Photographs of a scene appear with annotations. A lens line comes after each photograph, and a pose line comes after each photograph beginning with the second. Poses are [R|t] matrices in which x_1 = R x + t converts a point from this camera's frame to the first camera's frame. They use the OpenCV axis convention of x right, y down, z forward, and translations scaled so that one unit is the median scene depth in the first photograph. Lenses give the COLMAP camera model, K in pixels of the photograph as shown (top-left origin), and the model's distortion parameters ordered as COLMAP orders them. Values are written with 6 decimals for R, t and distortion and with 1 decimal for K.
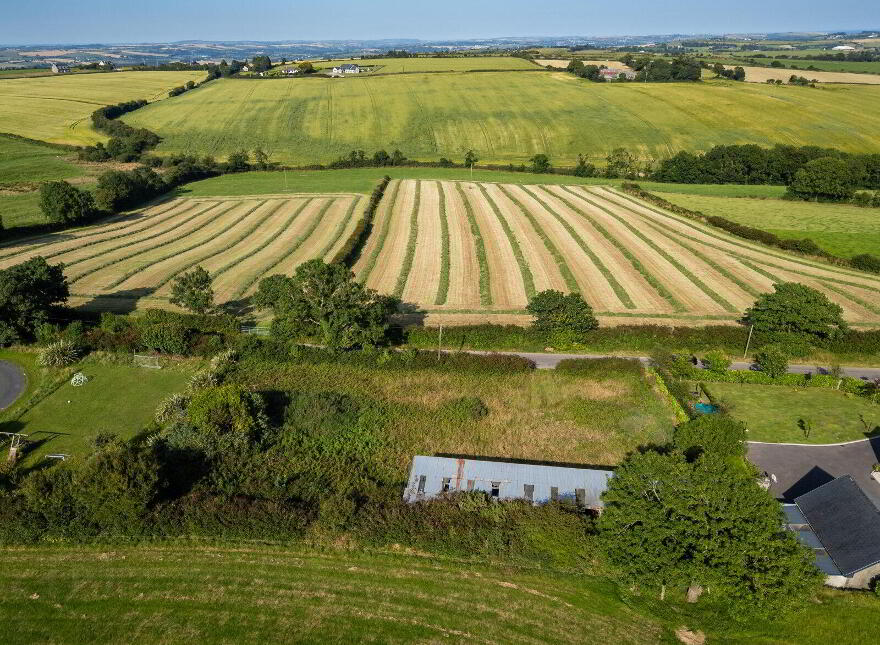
lens RADIAL K [[672.5, 0, 405.3], [0, 672.5, 342.3], [0, 0, 1]] dist [0.077047, -0.077803]
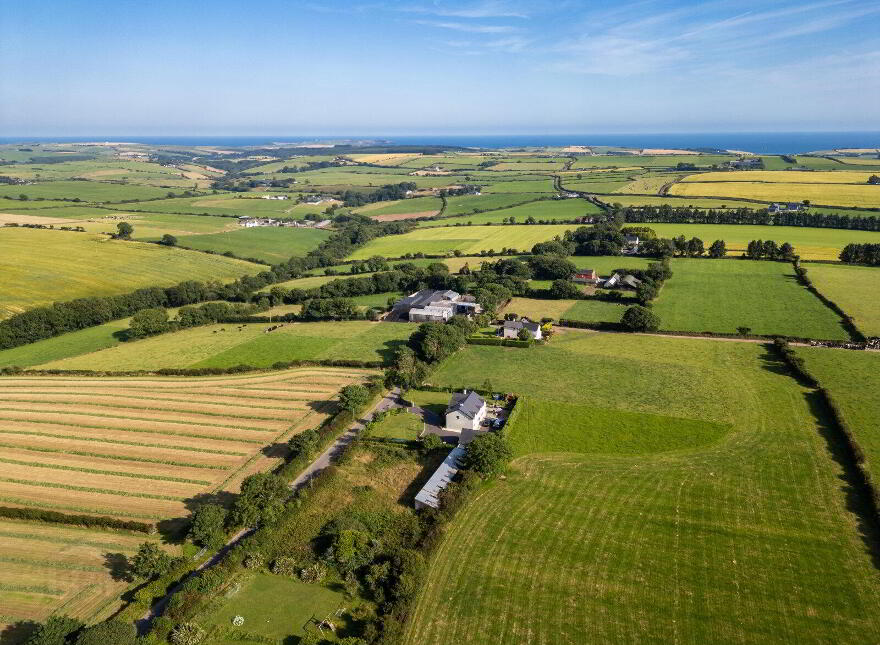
lens RADIAL K [[609.9, 0, 434.5], [0, 609.9, 328.9], [0, 0, 1]] dist [0.059397, -0.050169]
pose [[0.243222, -0.282383, 0.927956, -0.374104], [0.402249, 0.899907, 0.168416, -0.148140], [-0.882632, 0.332307, 0.332466, -0.008339]]
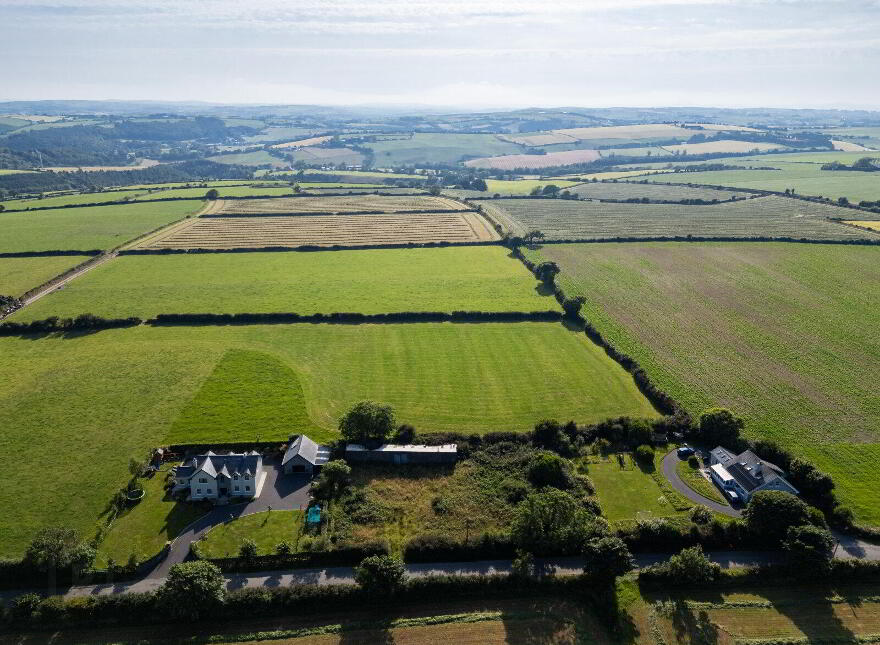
lens RADIAL K [[672.5, 0, 431.4], [0, 672.5, 319.0], [0, 0, 1]] dist [0.077047, -0.077803]
pose [[-0.985652, 0.049844, -0.161263, 0.096456], [-0.071175, 0.743577, 0.664851, -0.367089], [0.153050, 0.666790, -0.729361, 0.487611]]
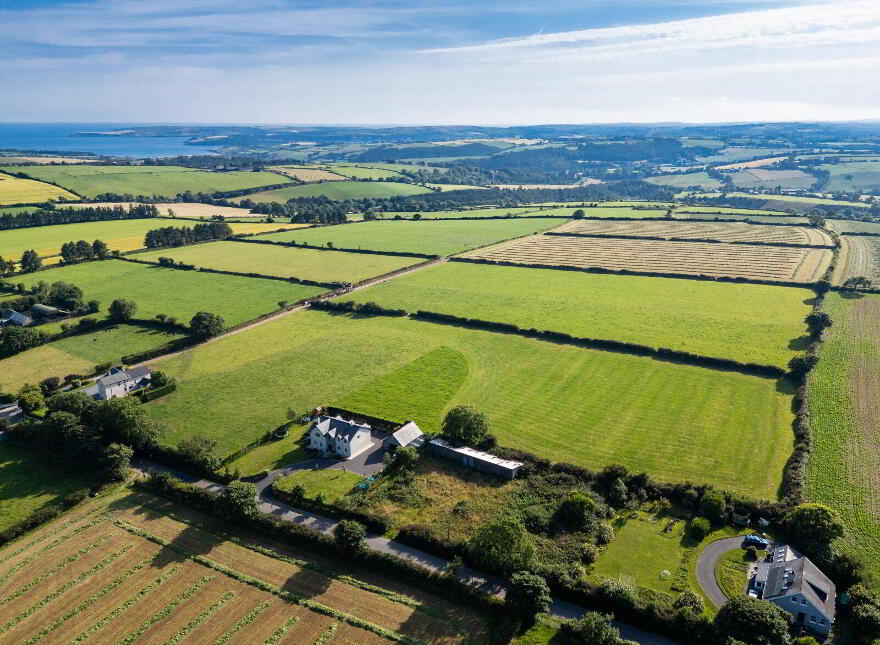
lens RADIAL K [[672.5, 0, 466.6], [0, 672.5, 332.1], [0, 0, 1]] dist [0.077047, -0.077803]
pose [[-0.908704, -0.109025, 0.402952, -0.162762], [0.185484, 0.759311, 0.623732, -0.377758], [-0.373968, 0.641530, -0.669767, 0.488050]]
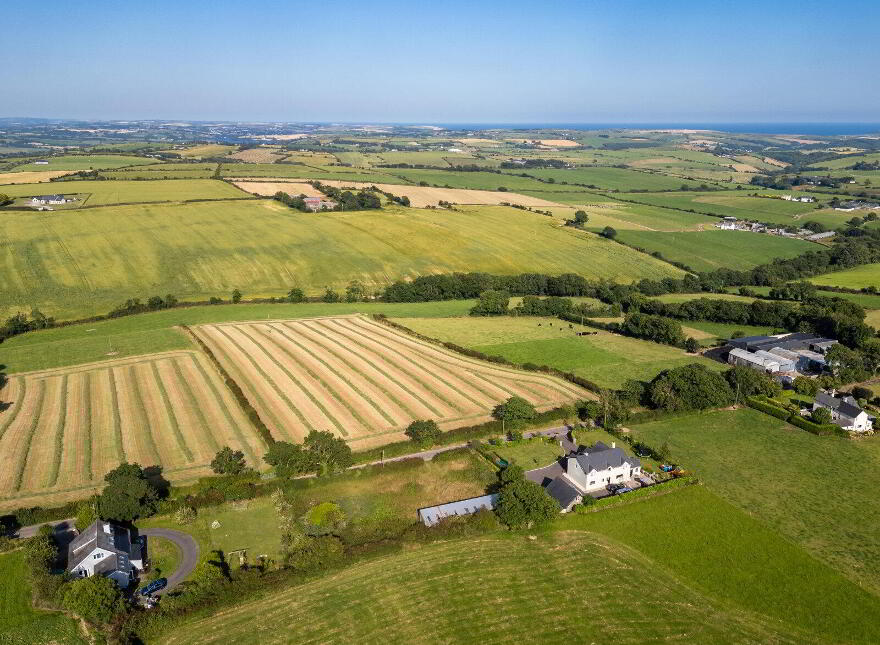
lens RADIAL K [[672.5, 0, 444.5], [0, 672.5, 326.1], [0, 0, 1]] dist [0.077047, -0.077803]
pose [[0.867525, -0.127753, 0.480708, -0.197033], [0.190498, 0.978100, -0.083848, -0.051594], [-0.459469, 0.164314, 0.872863, -0.255668]]
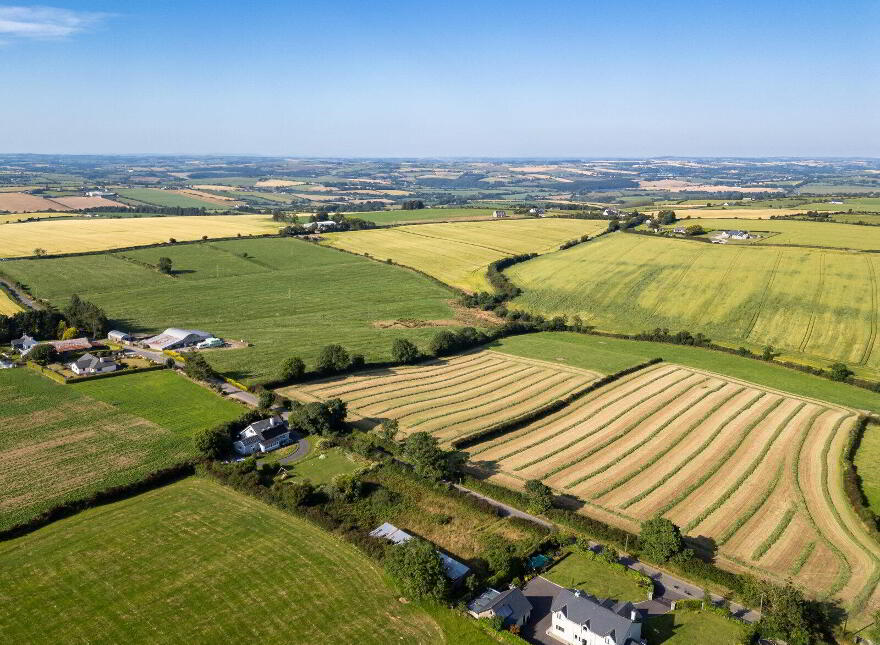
lens RADIAL K [[672.5, 0, 390.0], [0, 672.5, 333.8], [0, 0, 1]] dist [0.077047, -0.077803]
pose [[0.796901, 0.170796, -0.579463, 0.274512], [-0.263864, 0.961275, -0.079542, -0.063389], [0.543438, 0.216287, 0.811107, -0.245185]]
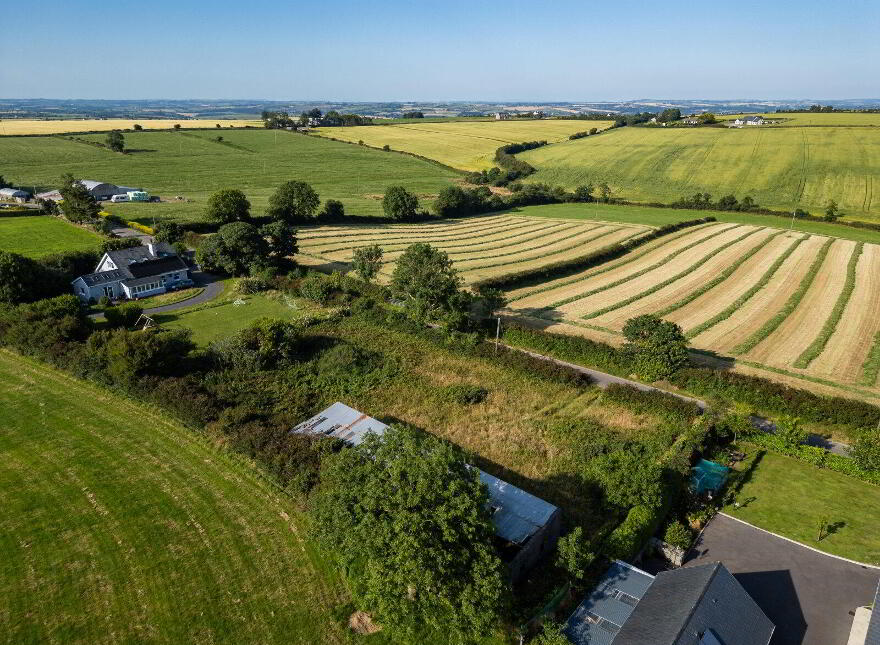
lens RADIAL K [[616.5, 0, 440.8], [0, 616.5, 323.3], [0, 0, 1]] dist [0.044789, -0.025808]
pose [[0.839330, 0.200423, -0.505328, 0.124035], [-0.235412, 0.971880, -0.005543, 0.001943], [0.490007, 0.123613, 0.862910, 0.038679]]
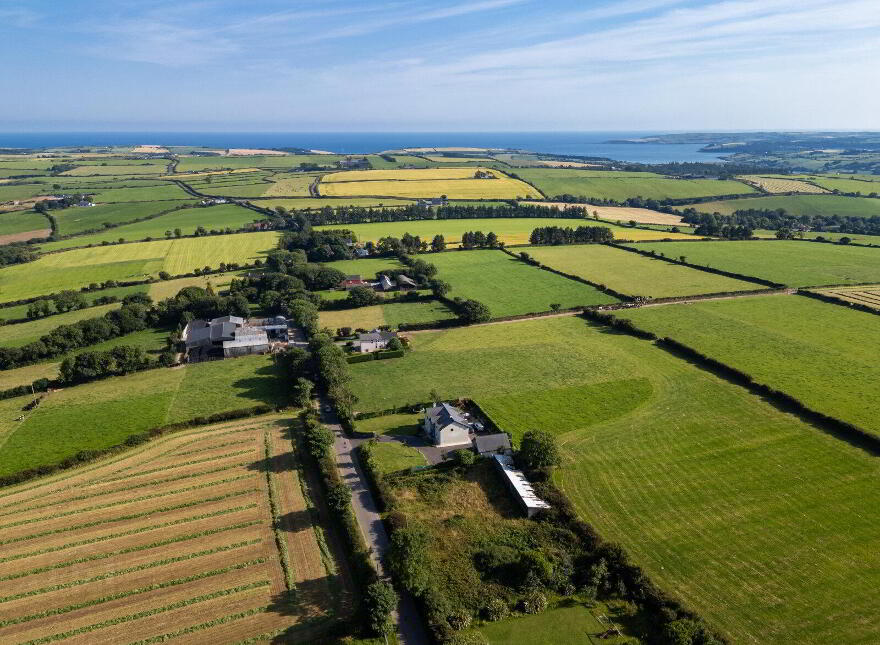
lens RADIAL K [[672.5, 0, 434.4], [0, 672.5, 345.8], [0, 0, 1]] dist [0.077047, -0.077803]
pose [[-0.369507, -0.267898, 0.889773, -0.369962], [0.391624, 0.823449, 0.410564, -0.285011], [-0.842672, 0.500162, -0.199355, 0.289711]]
